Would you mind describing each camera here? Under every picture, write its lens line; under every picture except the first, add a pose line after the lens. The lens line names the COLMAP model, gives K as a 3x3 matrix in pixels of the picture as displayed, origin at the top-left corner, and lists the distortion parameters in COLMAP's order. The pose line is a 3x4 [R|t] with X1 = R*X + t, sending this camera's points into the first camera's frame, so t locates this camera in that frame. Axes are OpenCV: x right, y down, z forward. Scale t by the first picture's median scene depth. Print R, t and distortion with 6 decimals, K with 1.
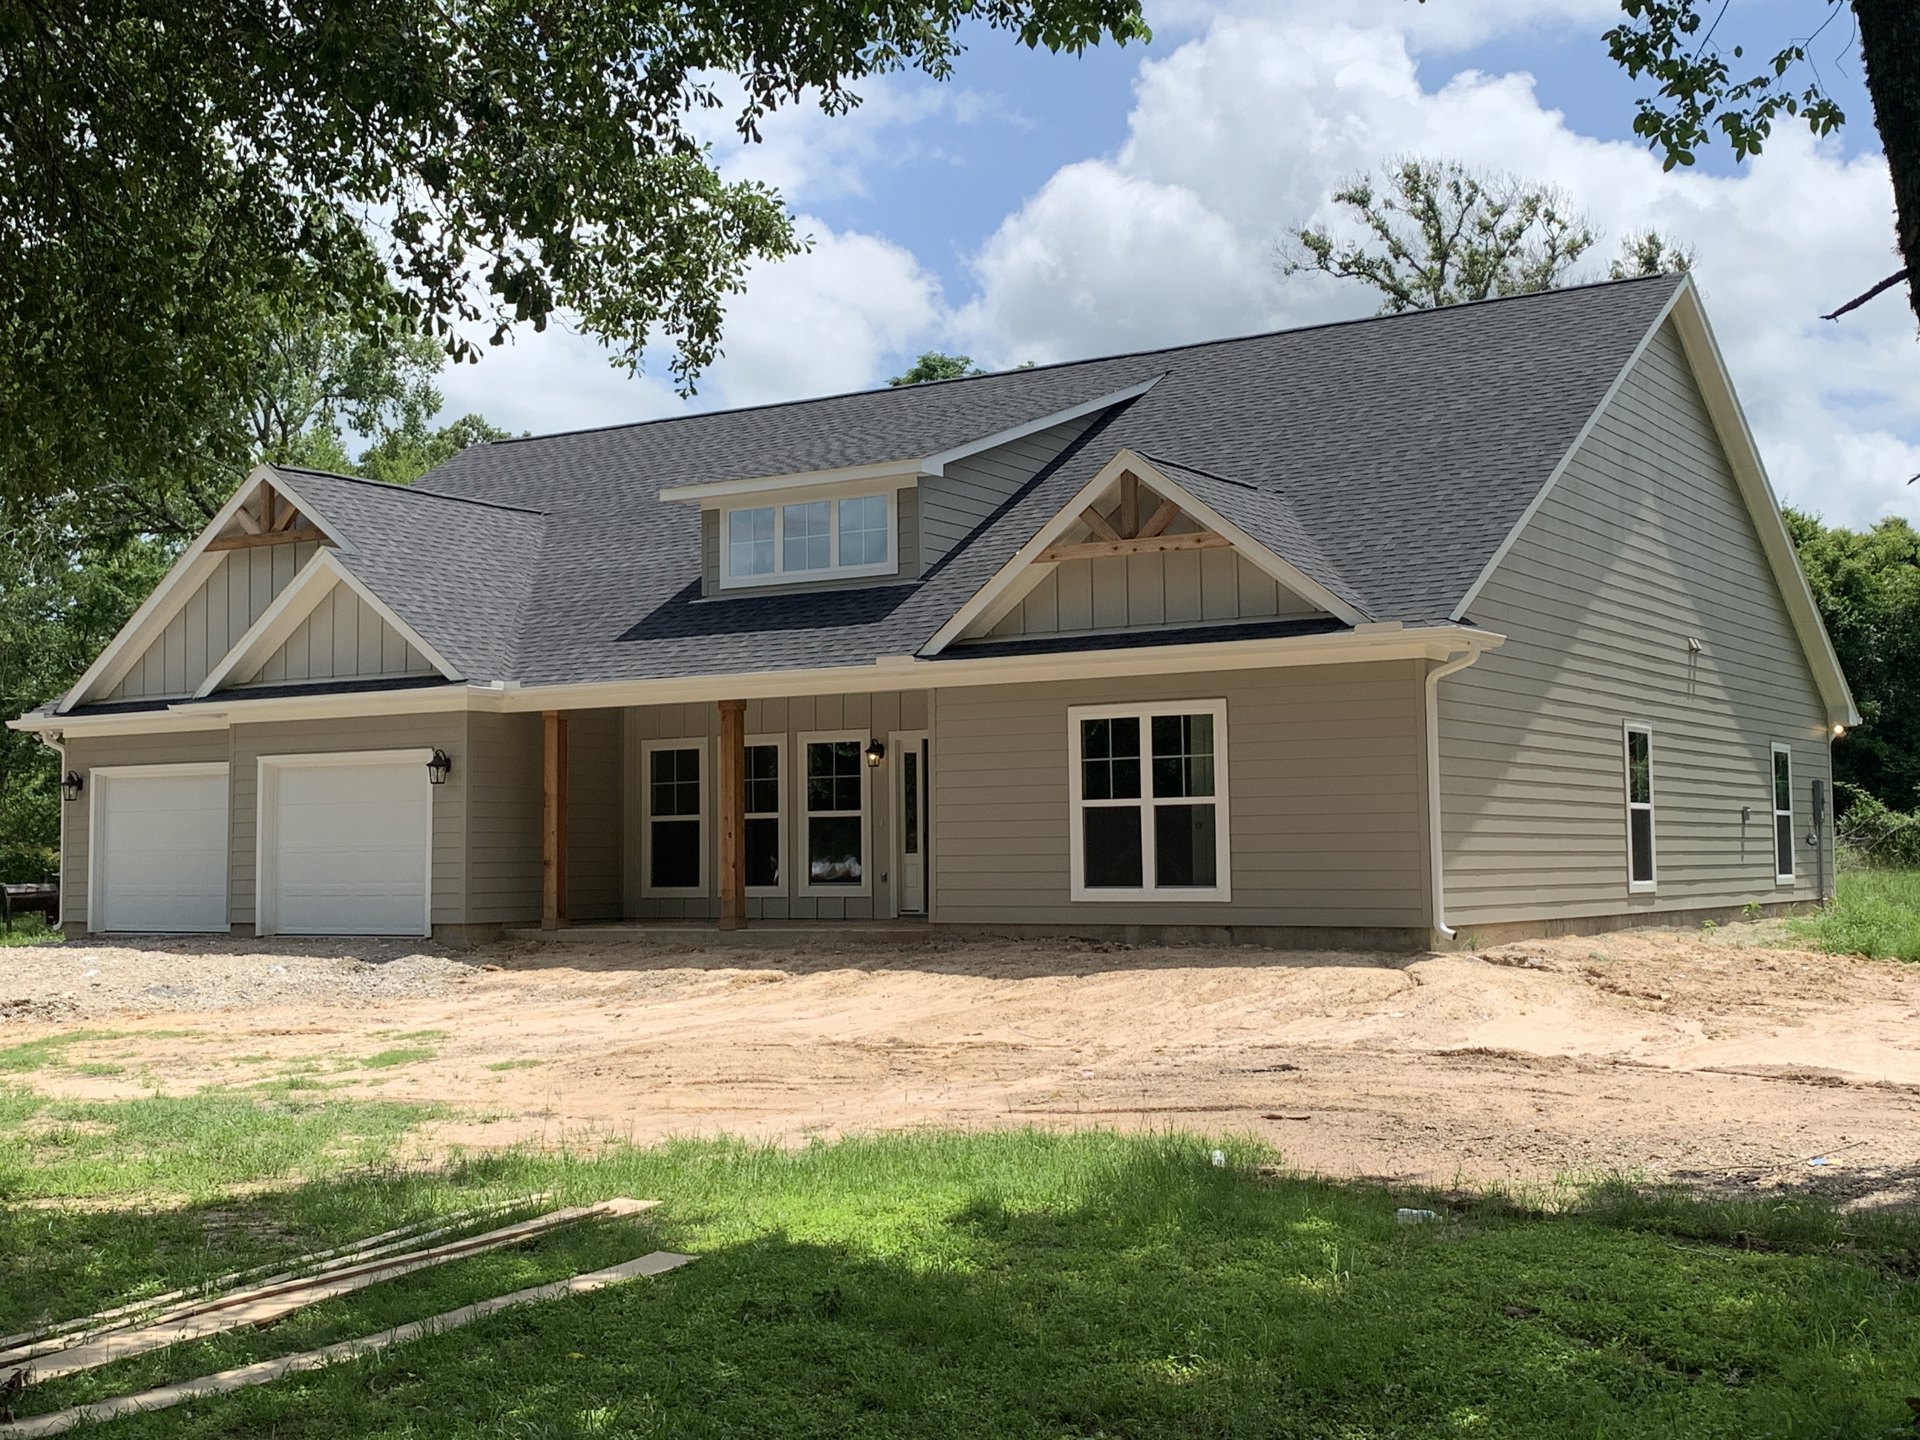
lens RADIAL K [[2366.4, 0, 932.0], [0, 2366.4, 673.5], [0, 0, 1]] dist [0.156747, 0.000000]
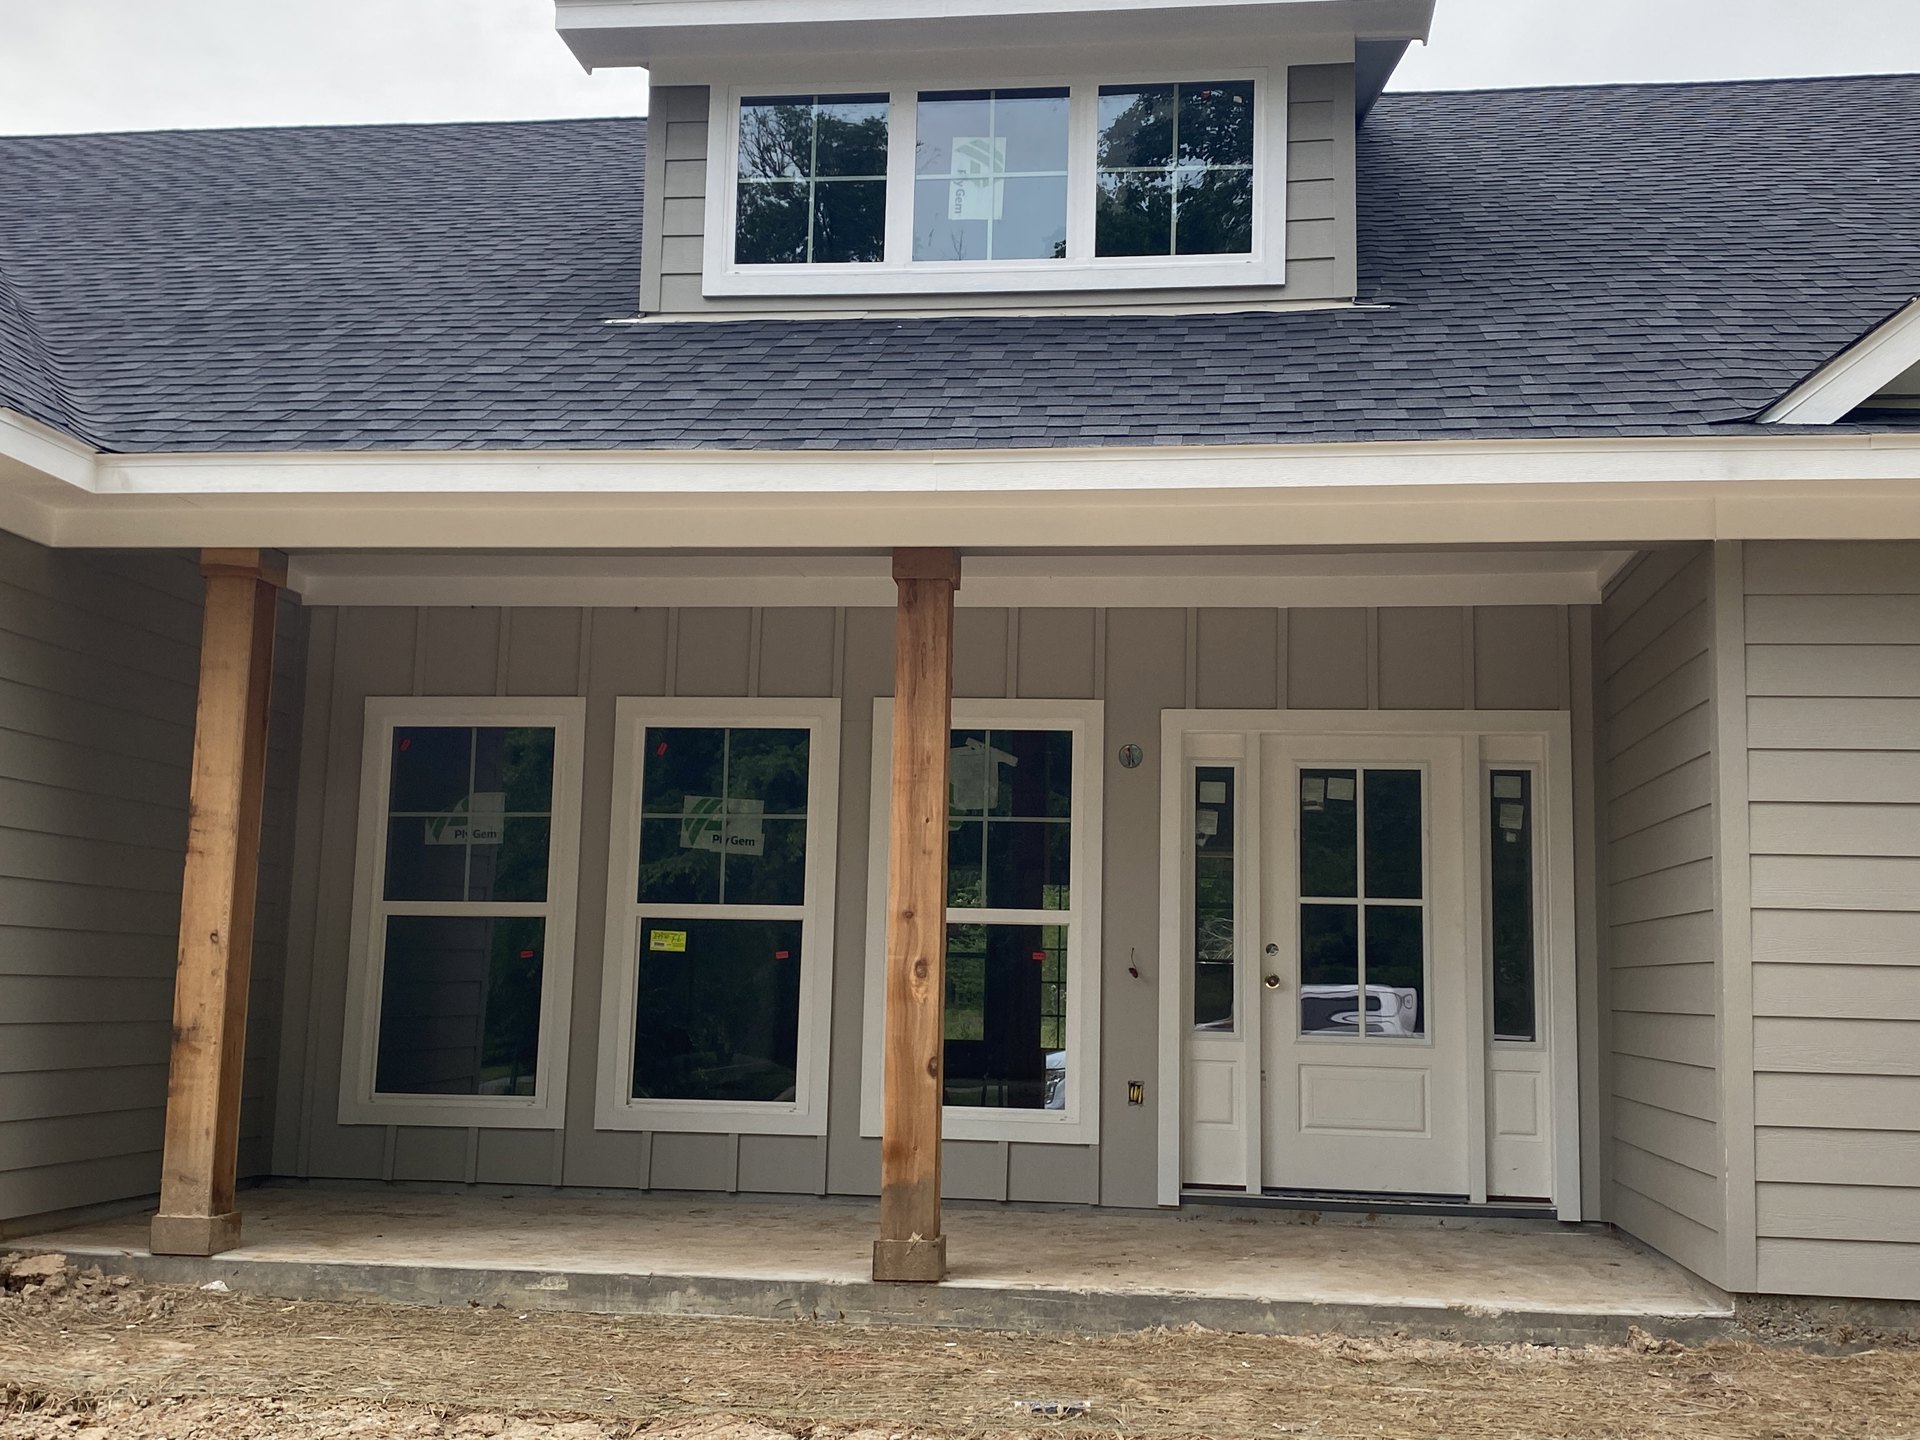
lens RADIAL K [[2083.4, 0, 962.8], [0, 2083.4, 713.8], [0, 0, 1]] dist [-0.016764, 0.000000]
pose [[0.903832, 0.087182, 0.418912, -0.211661], [-0.067972, 0.995845, -0.060597, 0.054109], [-0.422454, 0.026296, 0.906003, 0.801277]]
